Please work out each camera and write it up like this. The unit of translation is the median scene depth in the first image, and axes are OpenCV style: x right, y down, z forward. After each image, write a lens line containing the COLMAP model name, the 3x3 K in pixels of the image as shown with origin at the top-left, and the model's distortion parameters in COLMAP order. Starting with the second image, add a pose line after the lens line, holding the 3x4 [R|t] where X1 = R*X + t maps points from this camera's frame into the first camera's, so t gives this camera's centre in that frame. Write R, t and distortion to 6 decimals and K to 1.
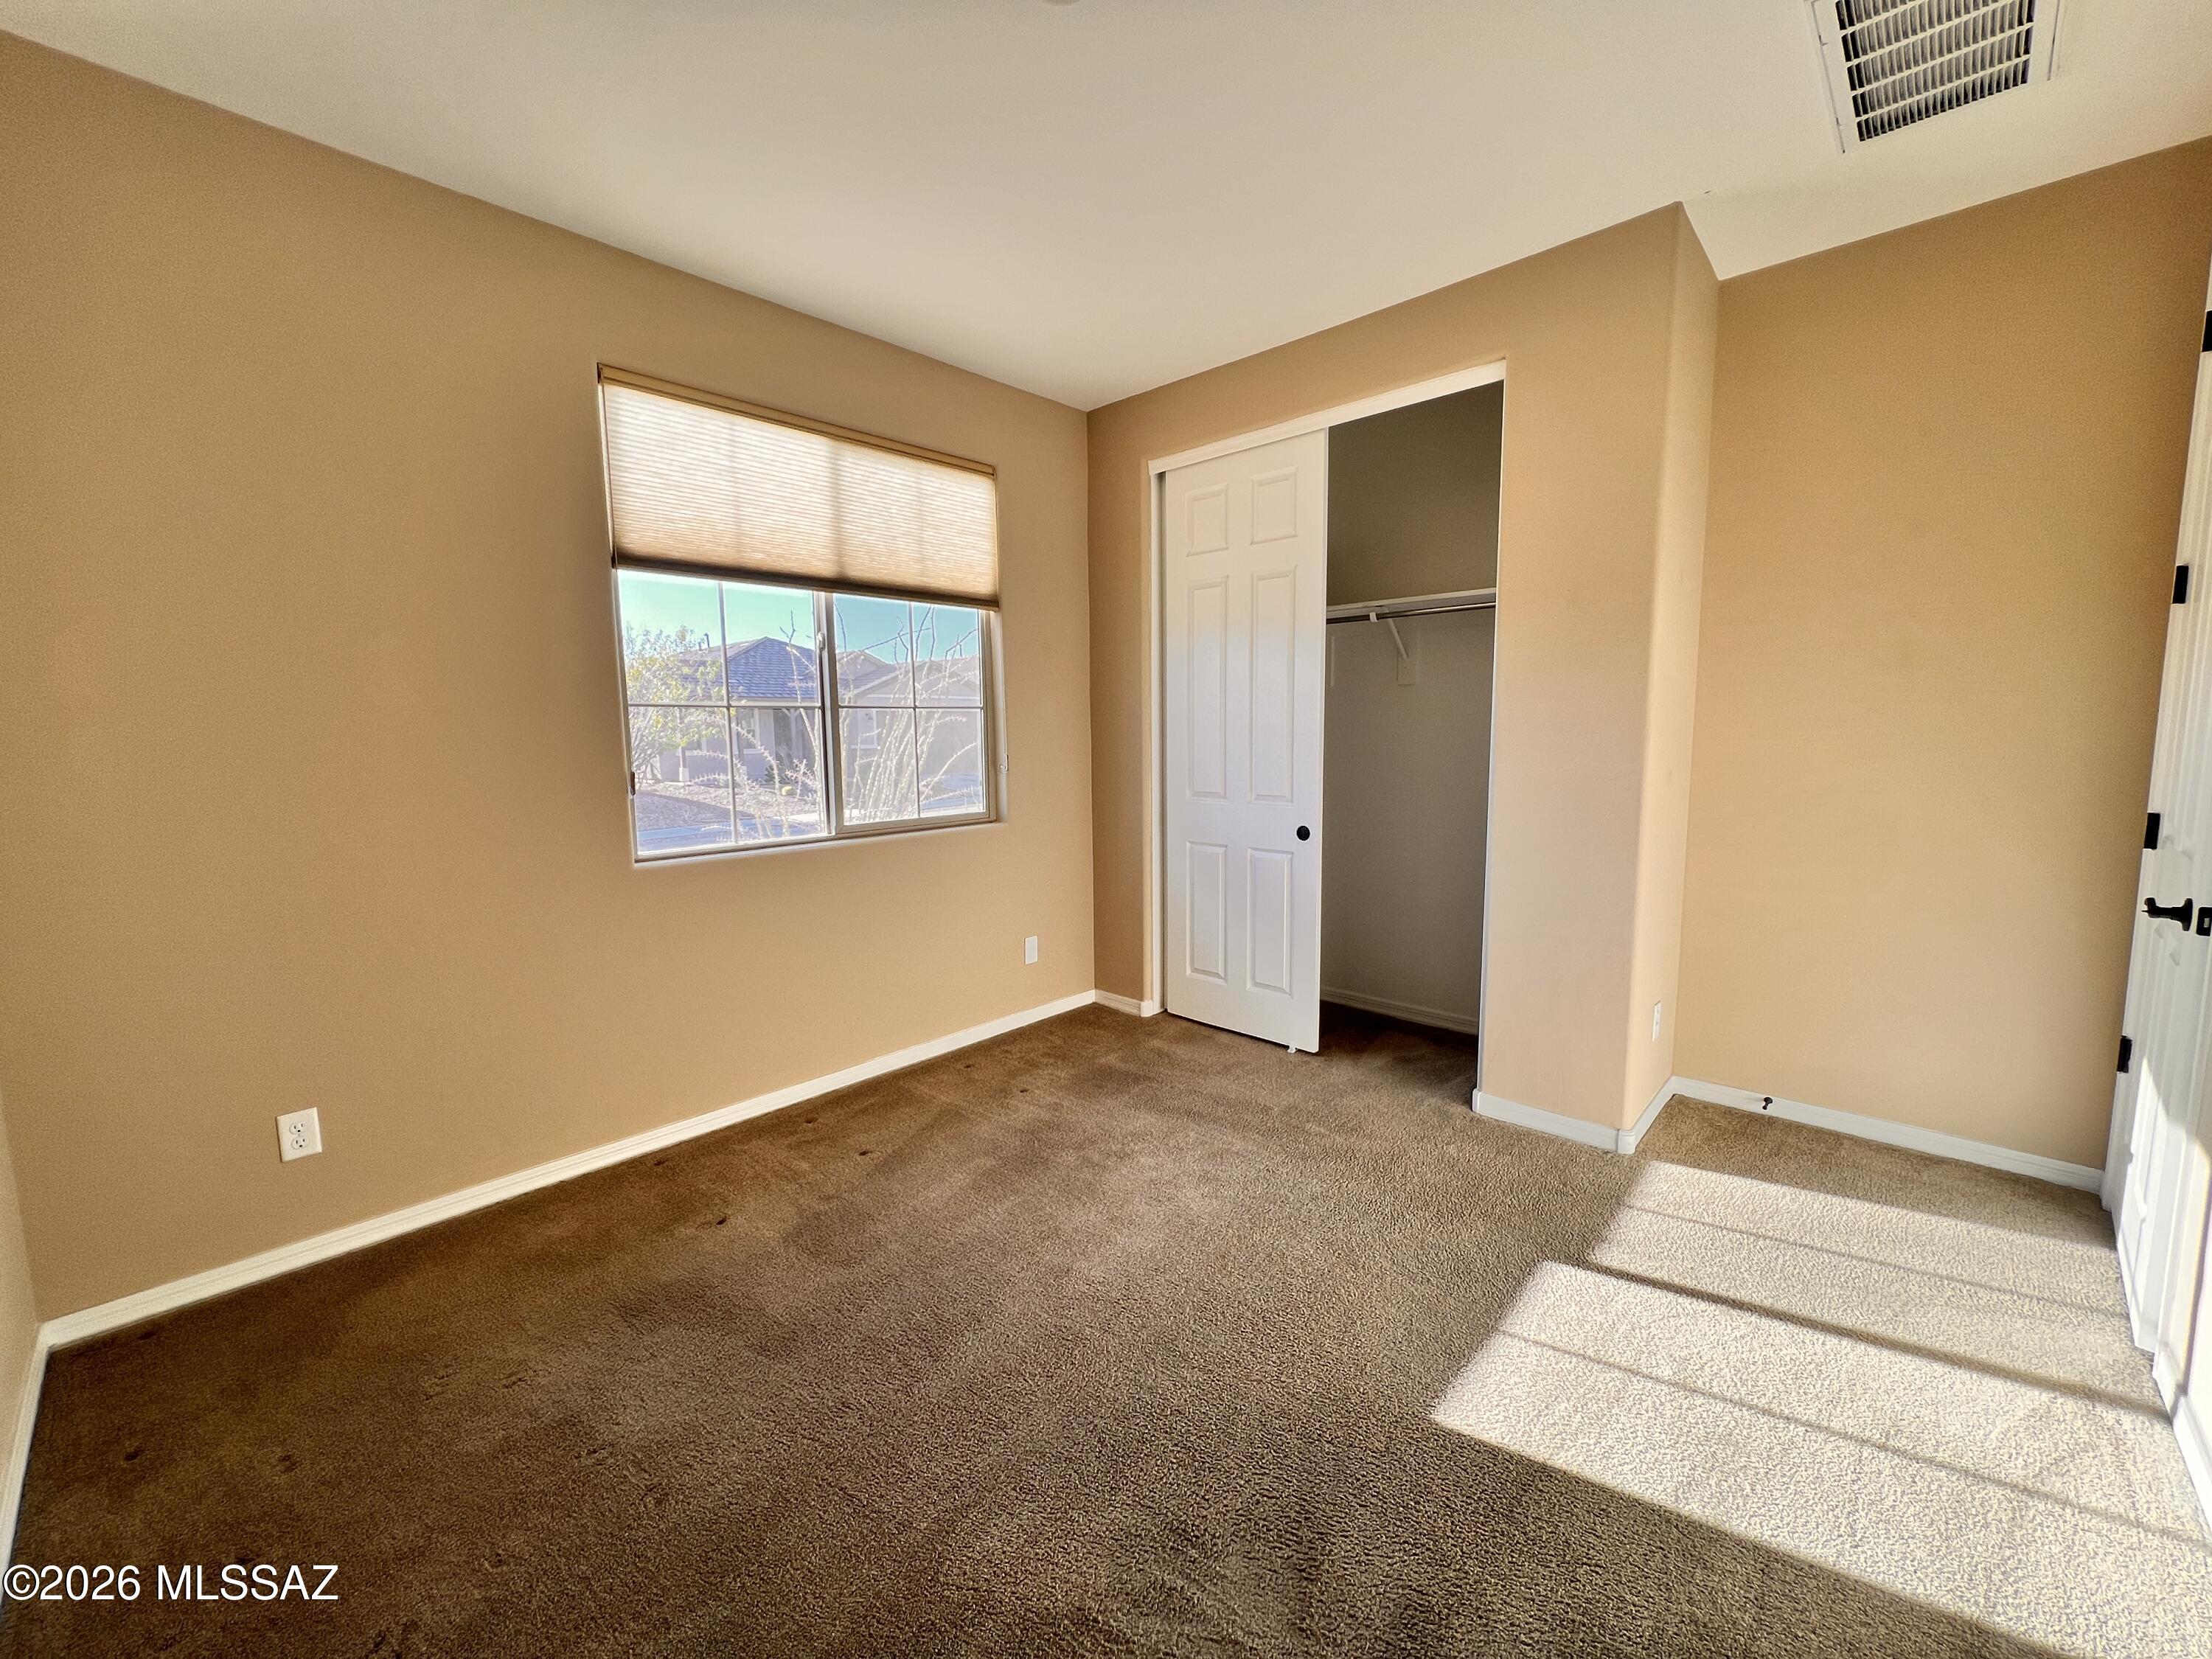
lens RADIAL K [[882.3, 0, 1106.4], [0, 882.3, 830.9], [0, 0, 1]] dist [-0.000983, 0.000003]
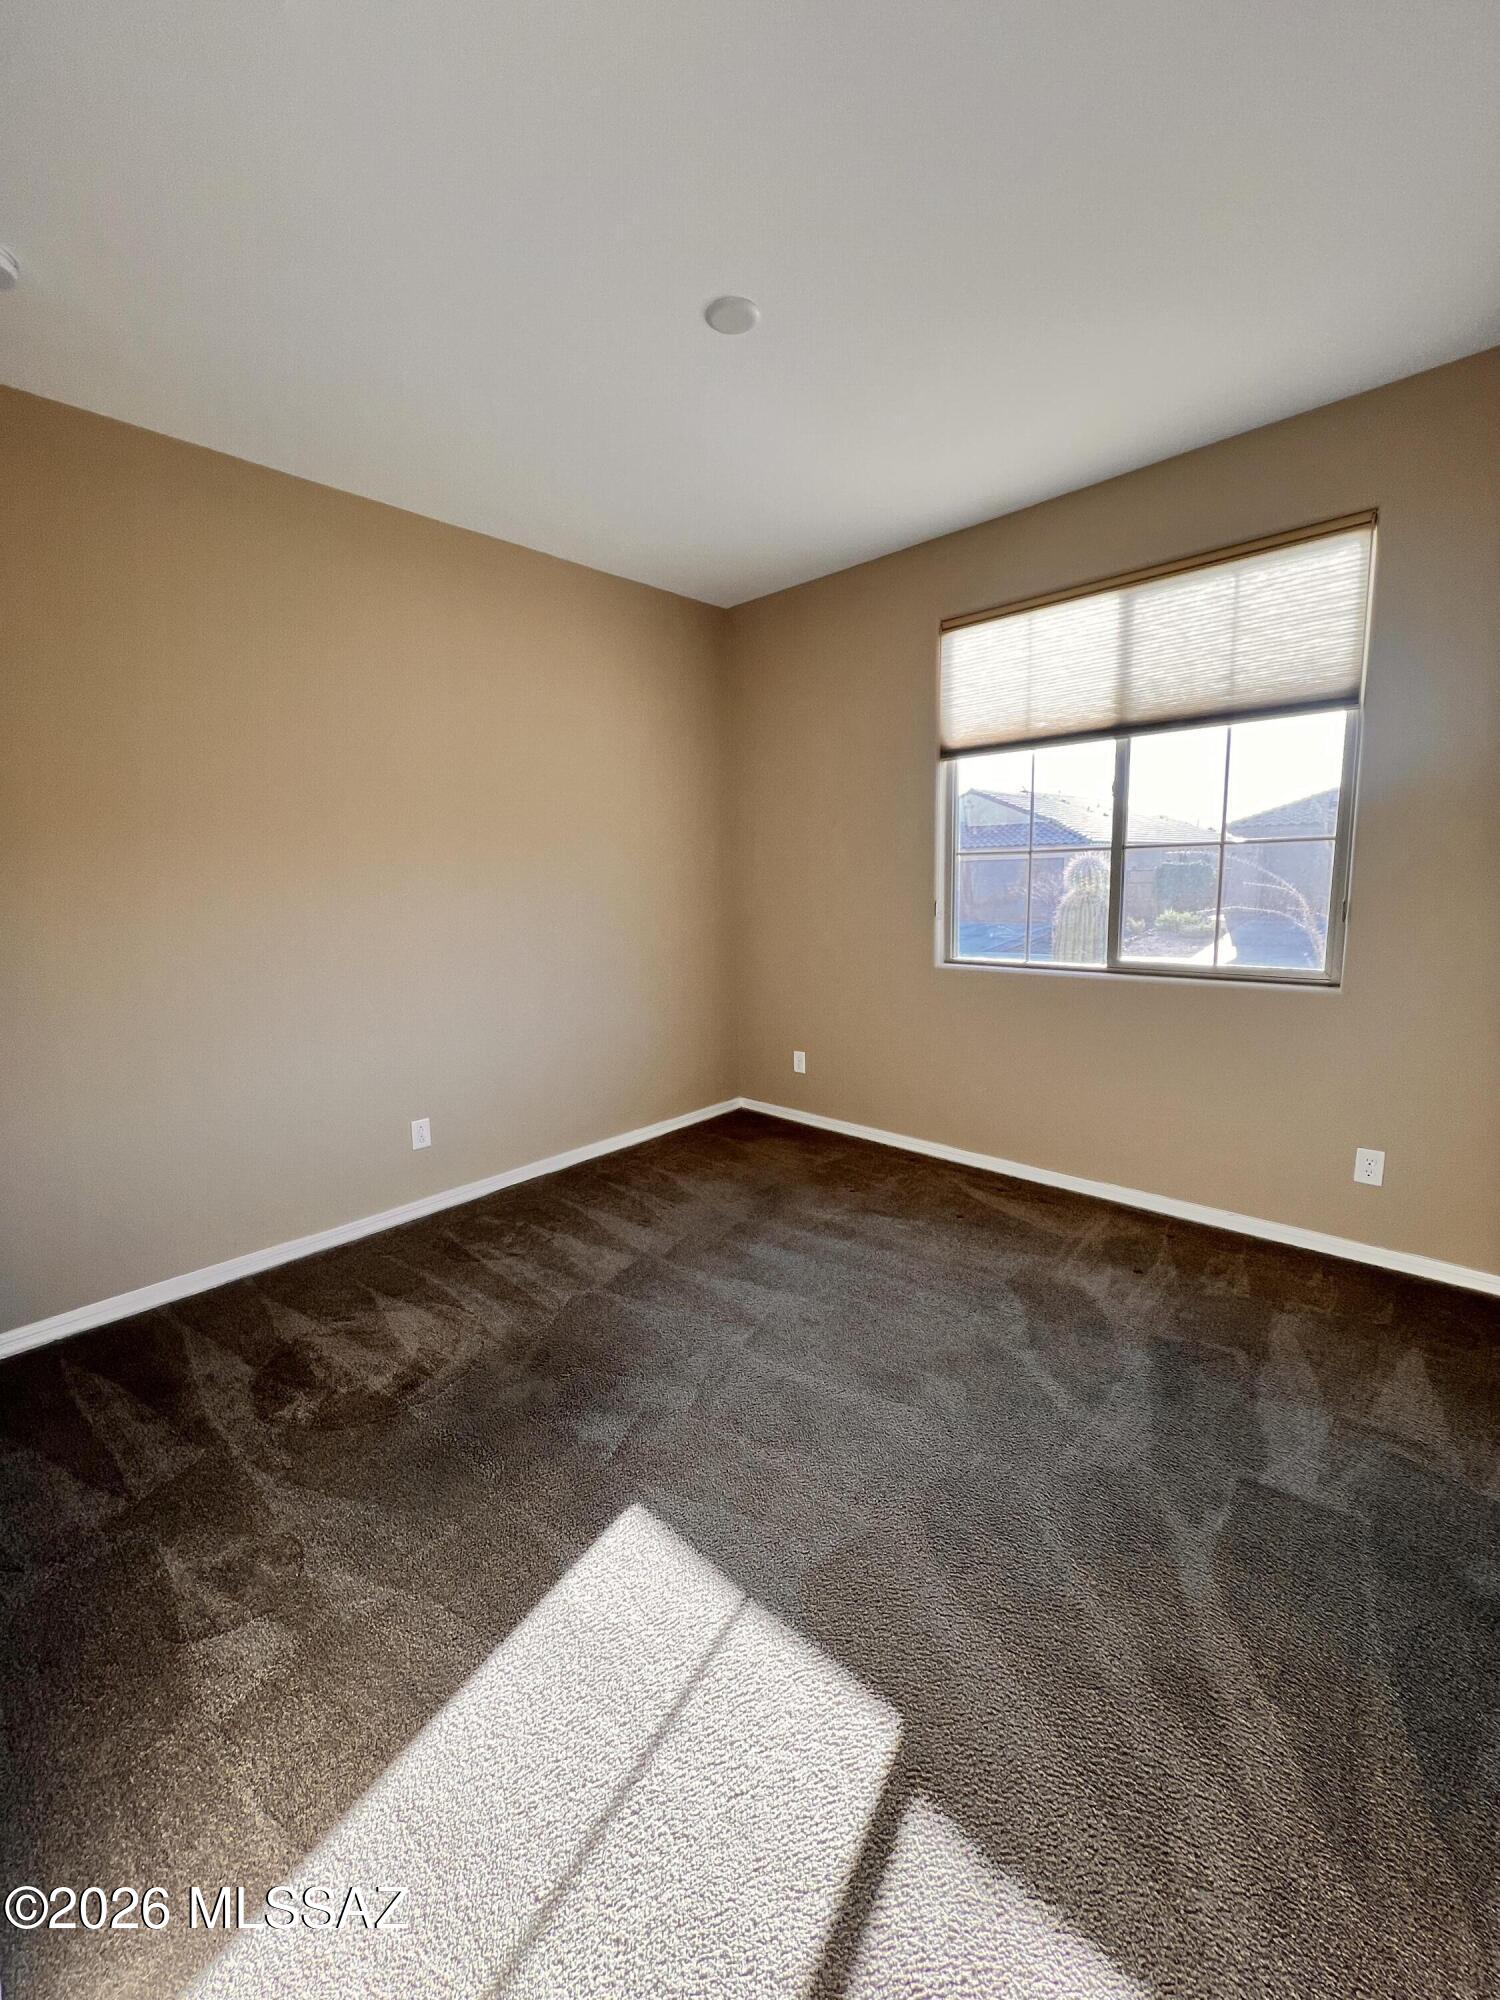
lens RADIAL K [[797.8, 0, 755.5], [0, 797.8, 1006.5], [0, 0, 1]] dist [-0.000983, 0.000003]
pose [[0.013711, 0.190790, -0.981535, 0.689776], [-0.076136, 0.978977, 0.189230, -0.107930], [0.997003, 0.072136, 0.027949, 0.578779]]
